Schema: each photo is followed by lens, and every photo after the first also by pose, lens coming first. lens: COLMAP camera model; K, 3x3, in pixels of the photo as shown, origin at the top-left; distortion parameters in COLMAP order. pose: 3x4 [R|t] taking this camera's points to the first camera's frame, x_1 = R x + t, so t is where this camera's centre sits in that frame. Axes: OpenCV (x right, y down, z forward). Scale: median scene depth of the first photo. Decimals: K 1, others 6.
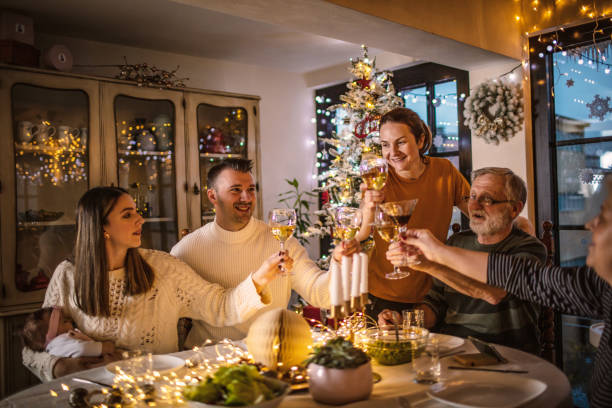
lens RADIAL K [[590.4, 0, 306.0], [0, 590.4, 205.7], [0, 0, 1]] dist [-0.050881, 0.000000]
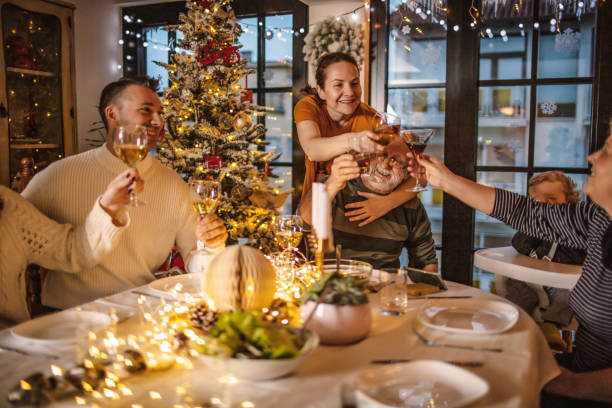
lens RADIAL K [[590.4, 0, 303.7], [0, 590.4, 203.4], [0, 0, 1]] dist [-0.050881, 0.000000]
pose [[0.901400, -0.006729, 0.432935, -0.168066], [-0.033807, 0.995733, 0.085866, 0.017439], [-0.431666, -0.092036, 0.897326, 0.092615]]
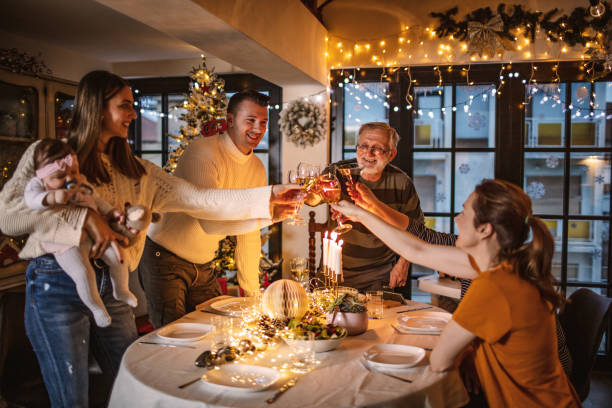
lens RADIAL K [[590.4, 0, 304.8], [0, 590.4, 204.2], [0, 0, 1]] dist [-0.050881, 0.000000]
pose [[0.839140, 0.003826, 0.543902, -0.390611], [-0.029739, 0.998802, 0.038857, -0.031624], [-0.543102, -0.048781, 0.838248, -0.106238]]
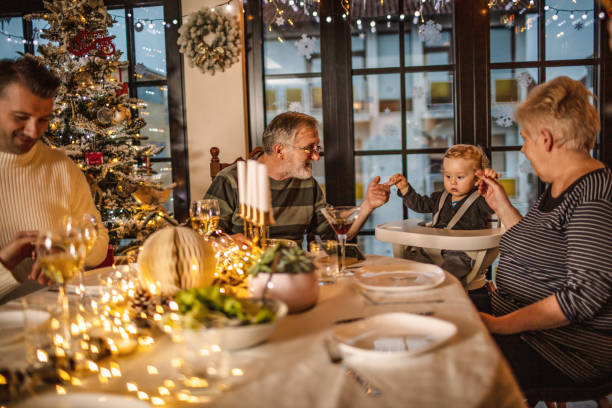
lens RADIAL K [[590.4, 0, 303.5], [0, 590.4, 204.3], [0, 0, 1]] dist [-0.050881, 0.000000]
pose [[0.761307, -0.059811, 0.645627, -0.223868], [0.010549, 0.996747, 0.079900, 0.038944], [-0.648306, -0.054018, 0.759461, 0.122555]]
